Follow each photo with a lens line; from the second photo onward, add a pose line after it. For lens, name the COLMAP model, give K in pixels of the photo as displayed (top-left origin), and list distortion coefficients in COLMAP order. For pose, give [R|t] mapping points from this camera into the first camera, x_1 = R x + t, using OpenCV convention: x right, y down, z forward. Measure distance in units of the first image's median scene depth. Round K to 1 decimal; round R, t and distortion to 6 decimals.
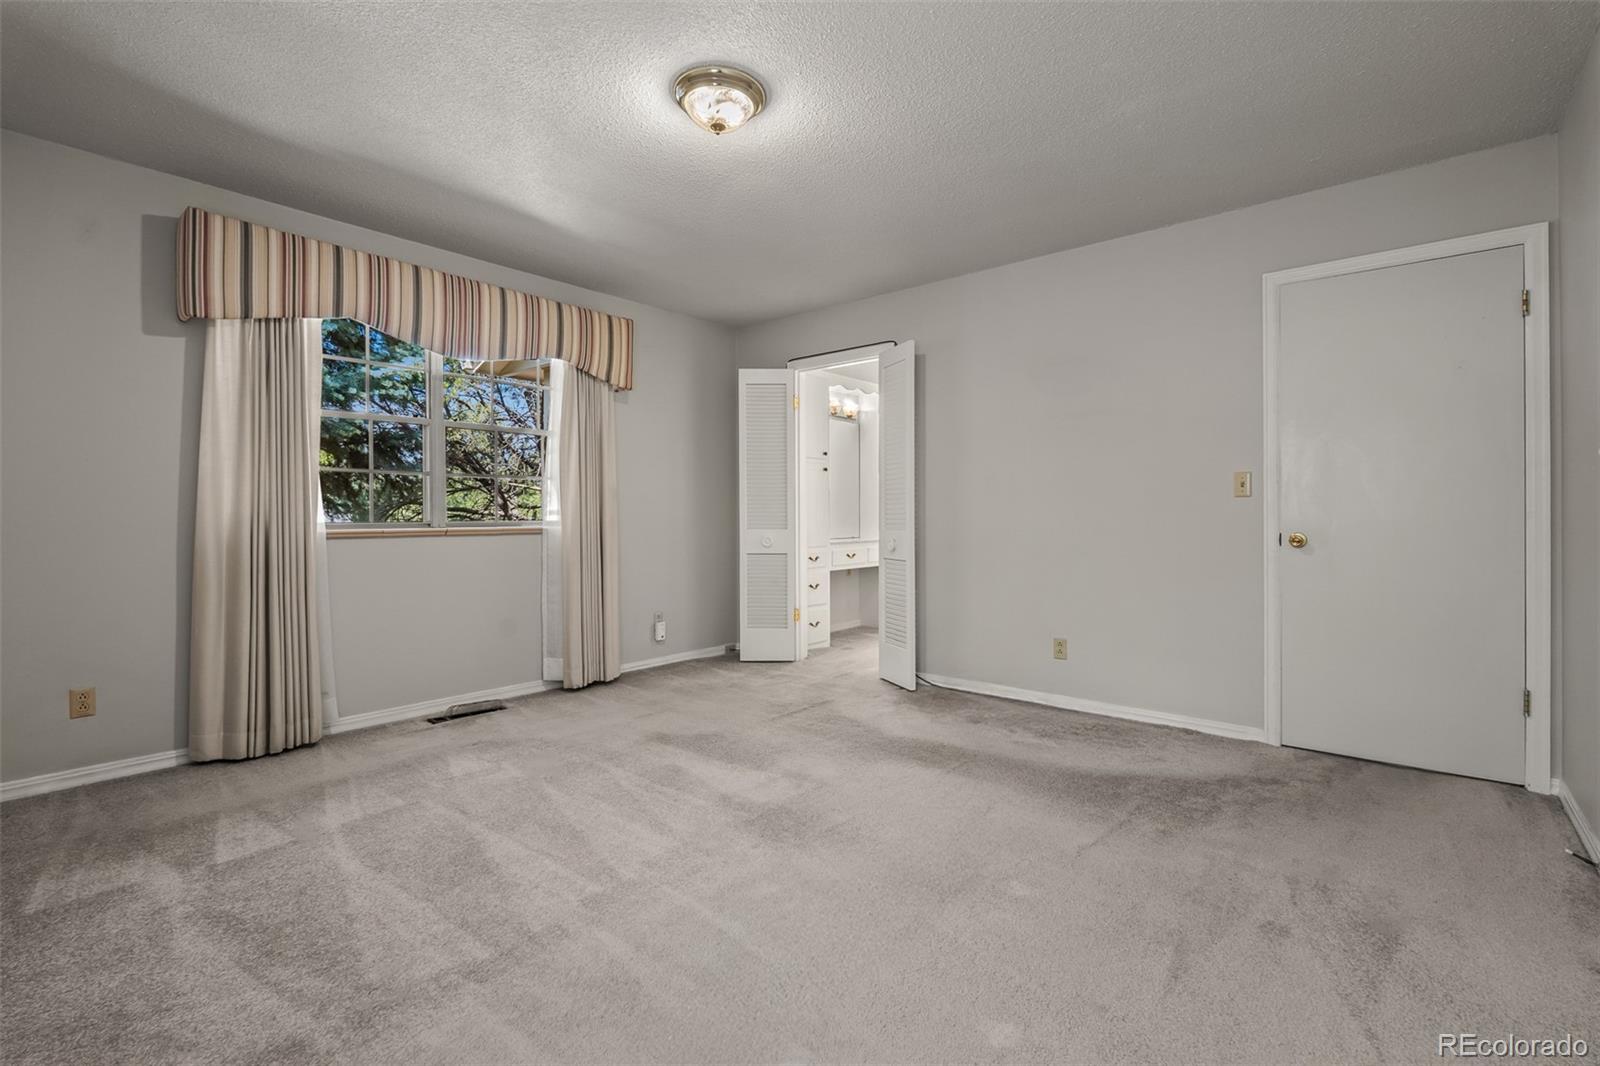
lens RADIAL K [[717.1, 0, 803.4], [0, 717.1, 518.1], [0, 0, 1]] dist [-0.007523, 0.002037]
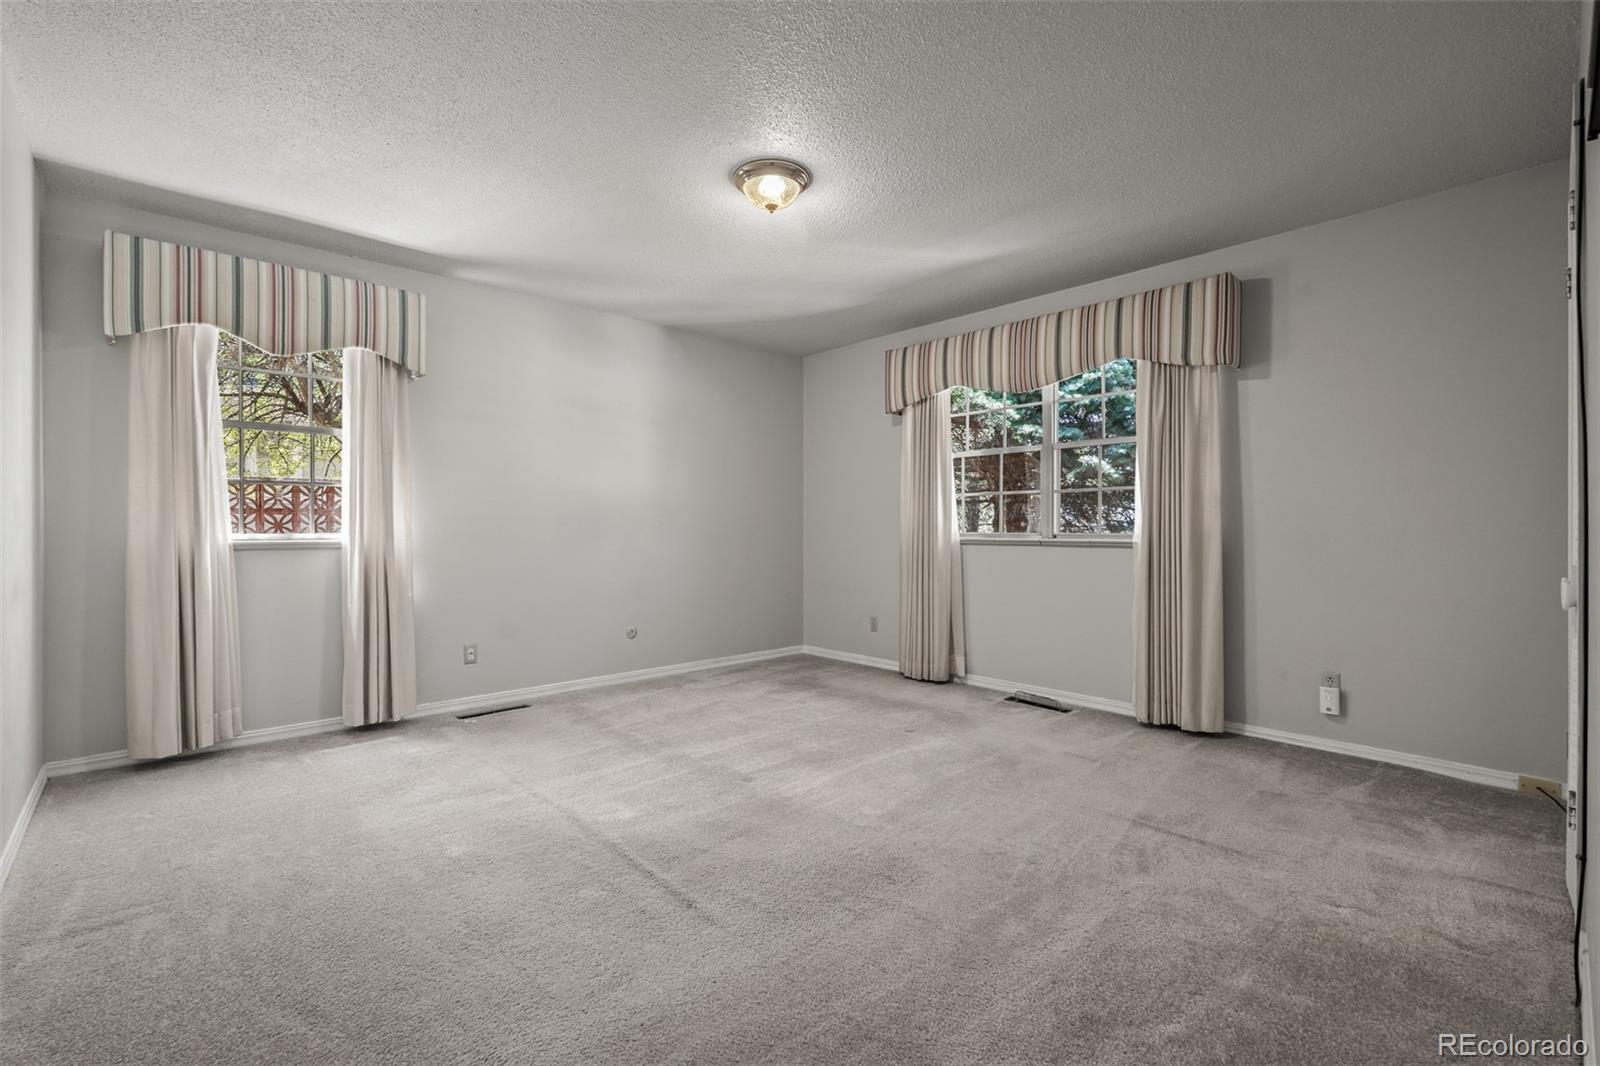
lens RADIAL K [[717.1, 0, 803.8], [0, 717.1, 538.3], [0, 0, 1]] dist [-0.007523, 0.002037]
pose [[-0.121273, 0.010187, -0.992567, 0.760706], [-0.005542, 0.999925, 0.010940, 0.003474], [0.992604, 0.006828, -0.121208, 0.850779]]
